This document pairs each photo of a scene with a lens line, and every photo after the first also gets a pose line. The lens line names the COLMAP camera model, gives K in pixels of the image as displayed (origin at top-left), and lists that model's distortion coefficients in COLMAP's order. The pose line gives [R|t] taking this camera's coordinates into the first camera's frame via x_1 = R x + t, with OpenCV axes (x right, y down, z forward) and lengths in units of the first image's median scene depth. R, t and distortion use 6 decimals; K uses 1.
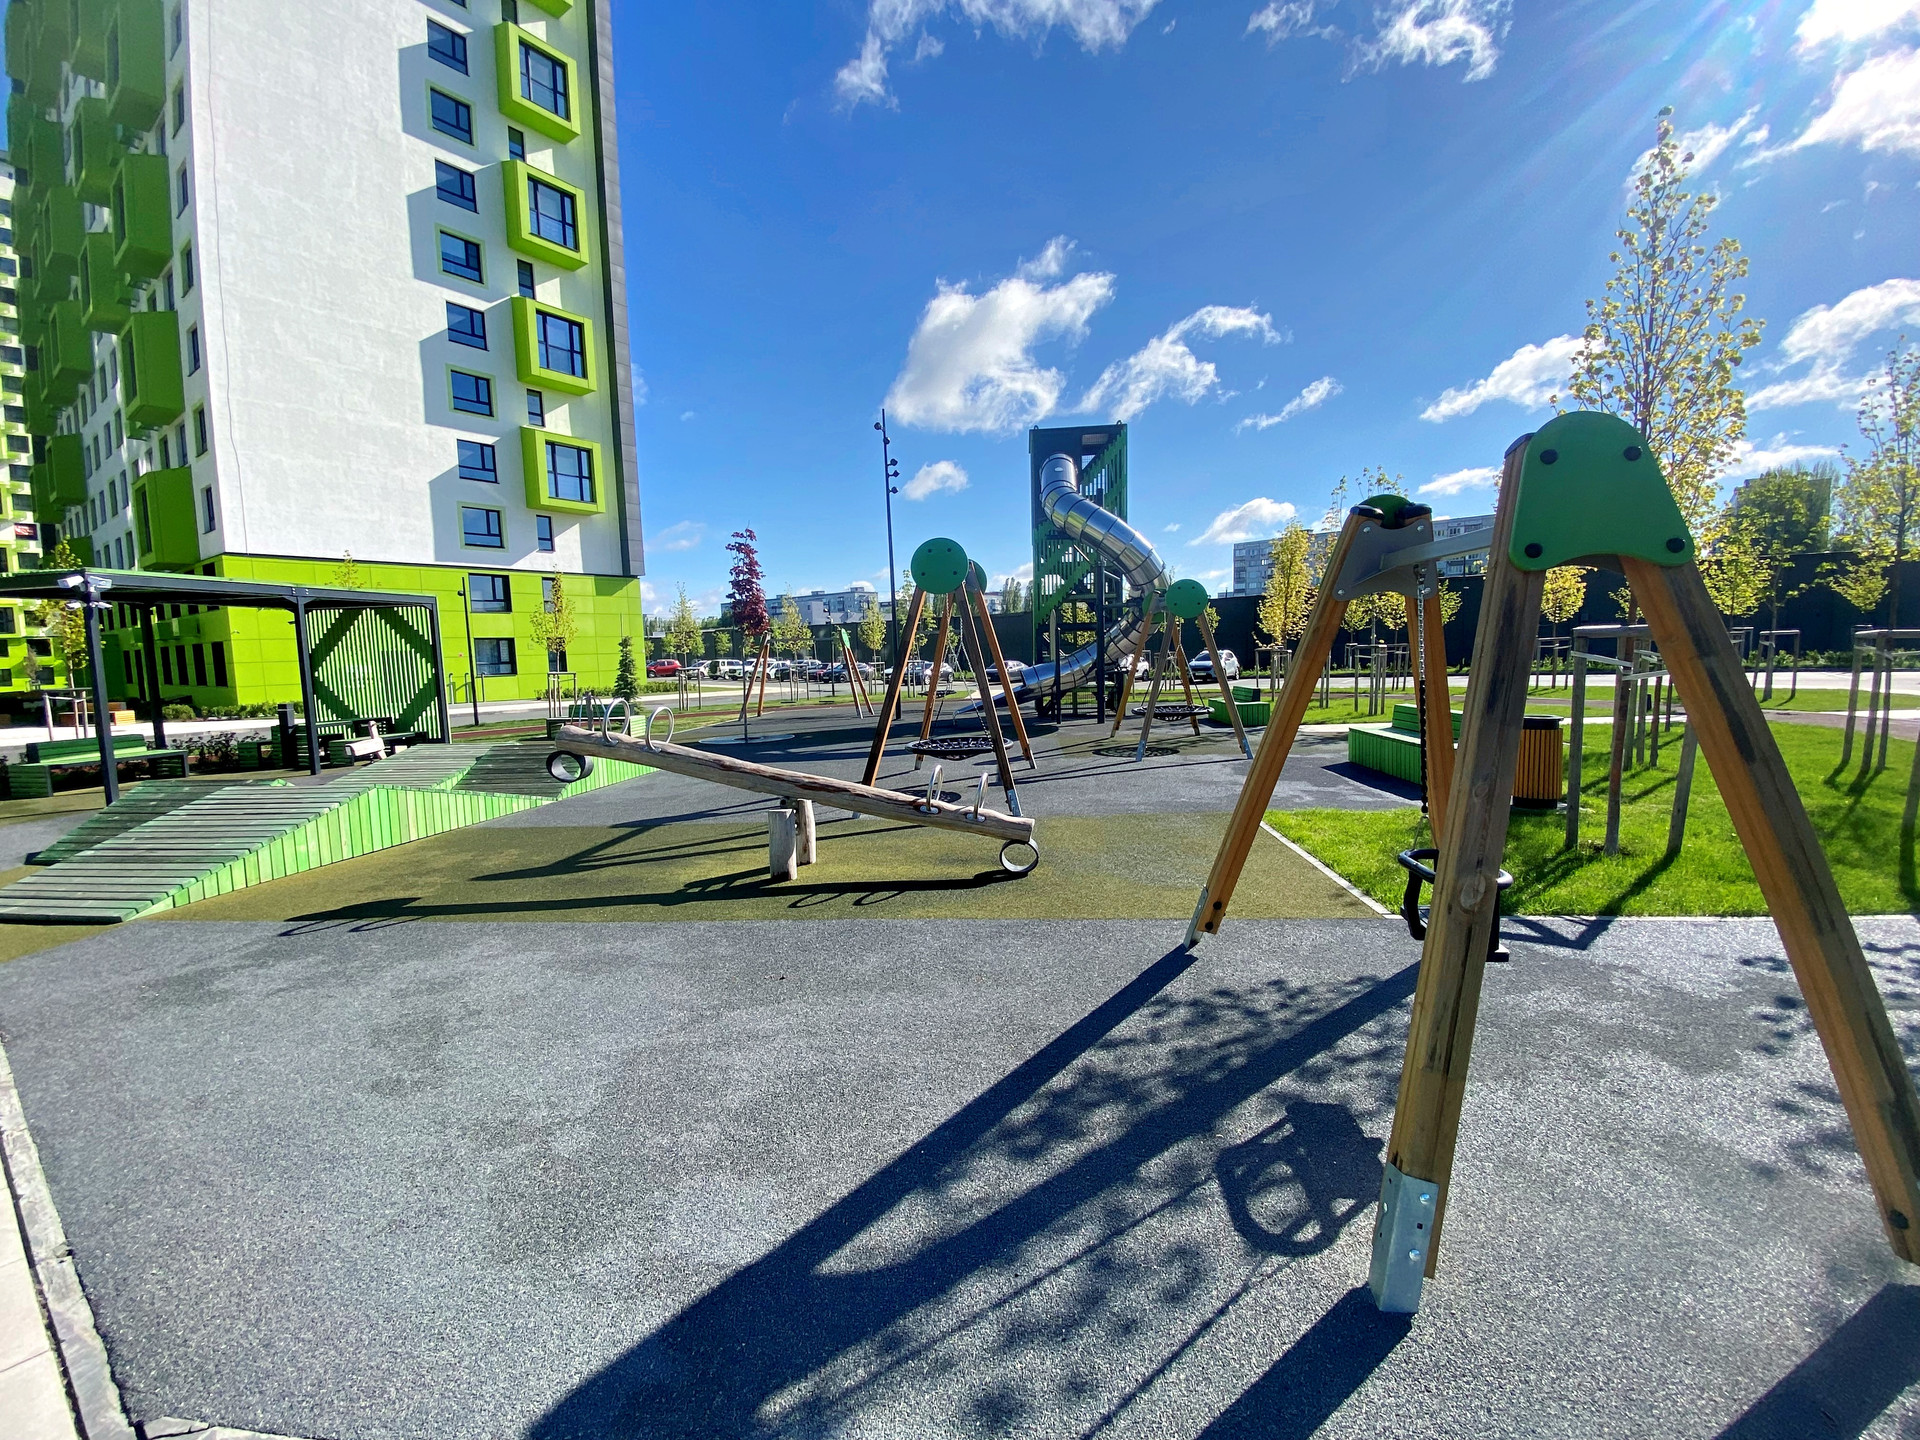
lens RADIAL K [[772.2, 0, 960.0], [0, 772.2, 720.0], [0, 0, 1]] dist [0.026988, -0.024281]
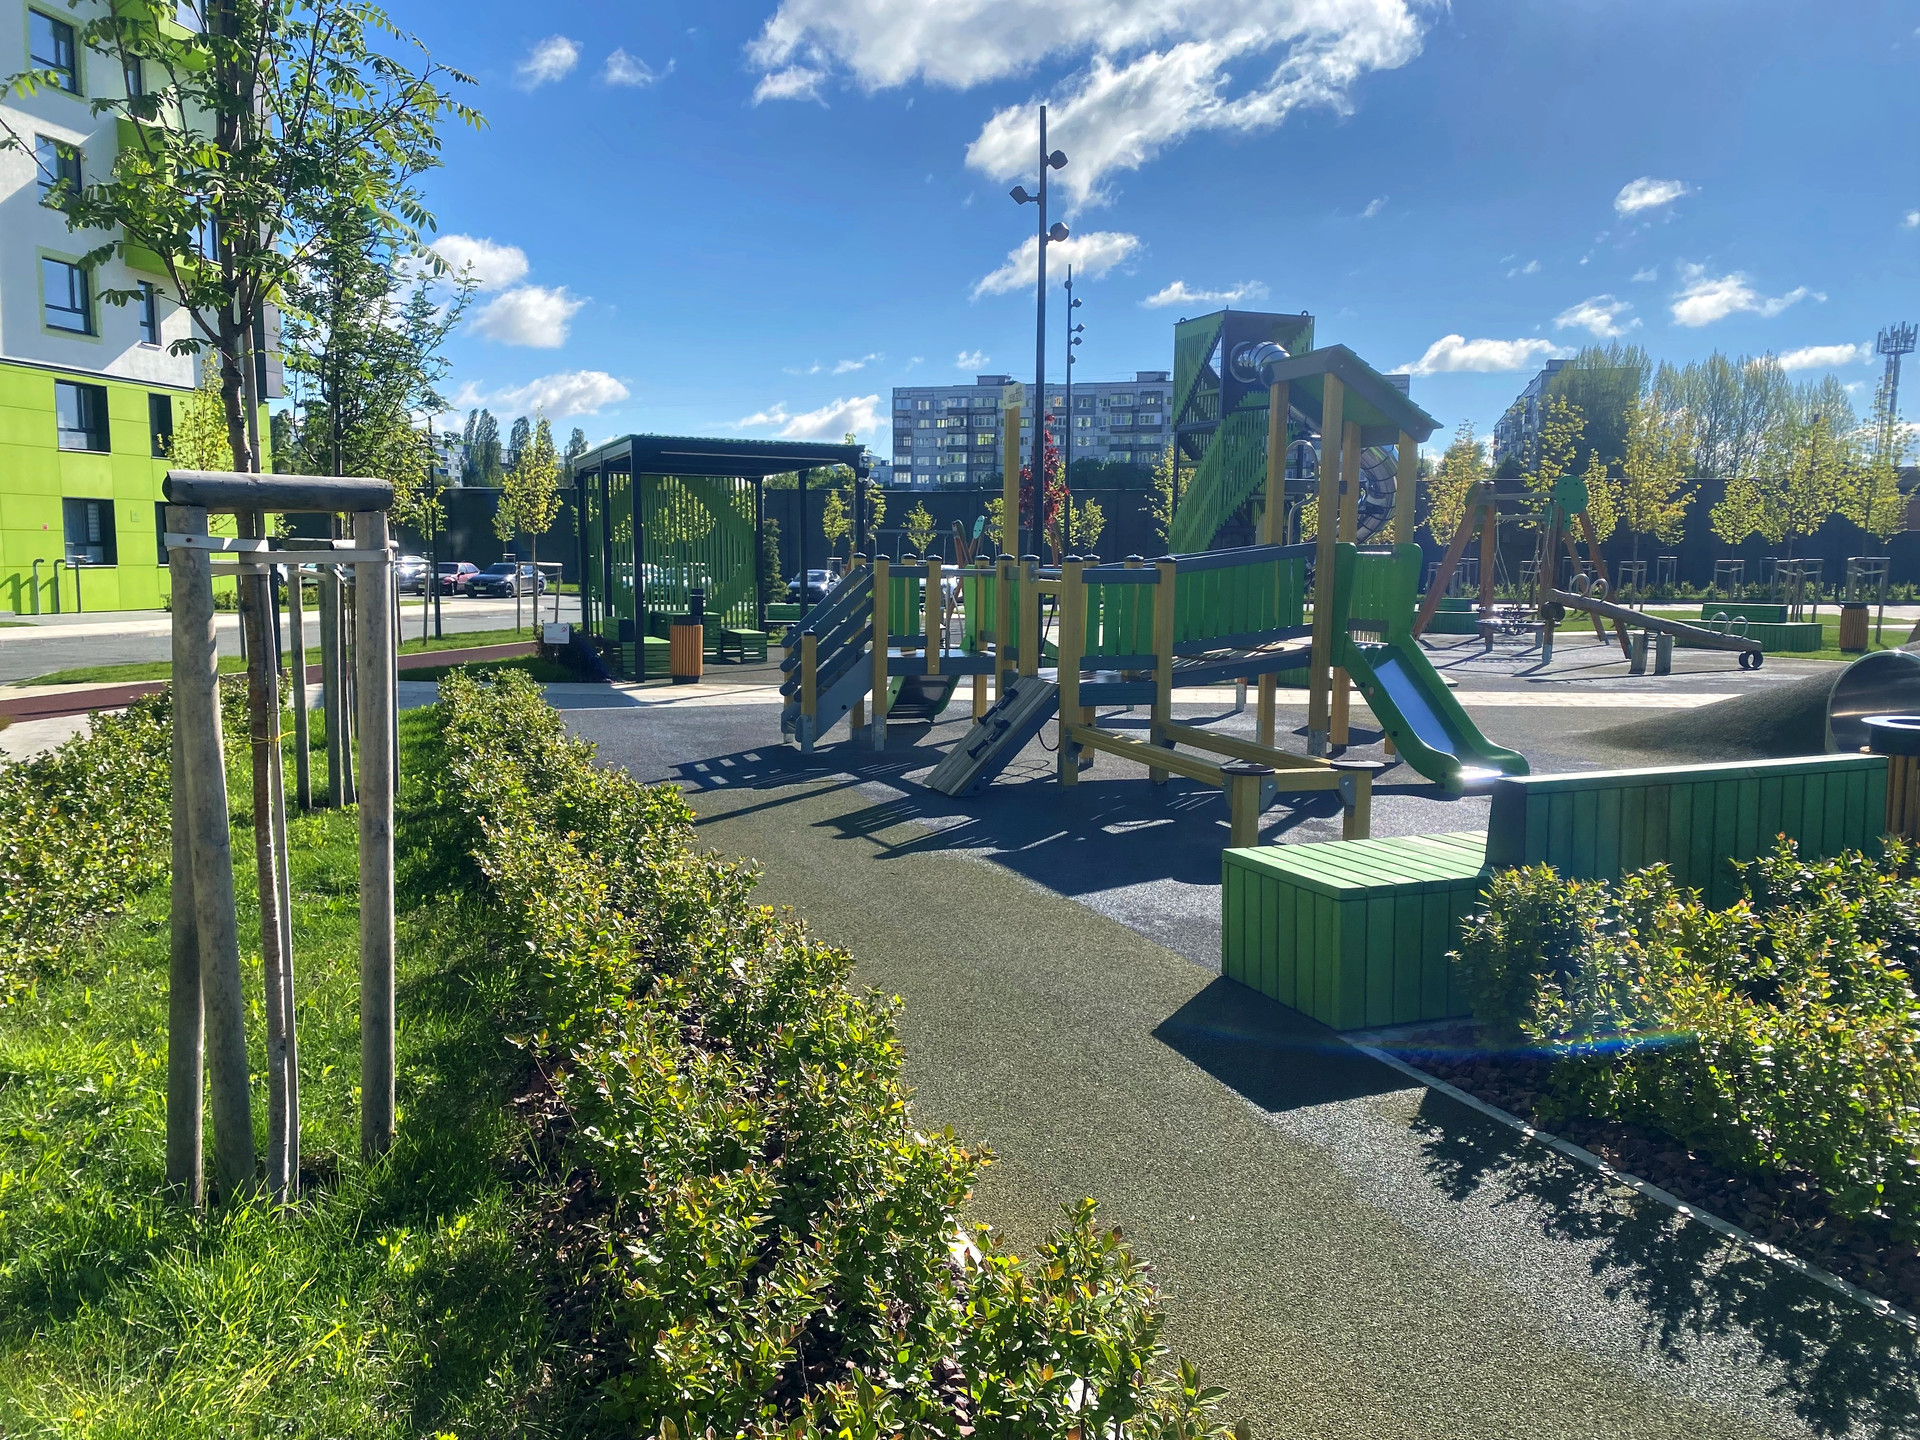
lens RADIAL K [[1460.2, 0, 960.1], [0, 1460.2, 709.2], [0, 0, 1]] dist [0.030330, -0.003934]
pose [[0.904577, -0.009858, 0.426197, -0.484338], [0.005488, 0.999919, 0.011481, 0.036445], [-0.426275, -0.008046, 0.904558, -0.219232]]
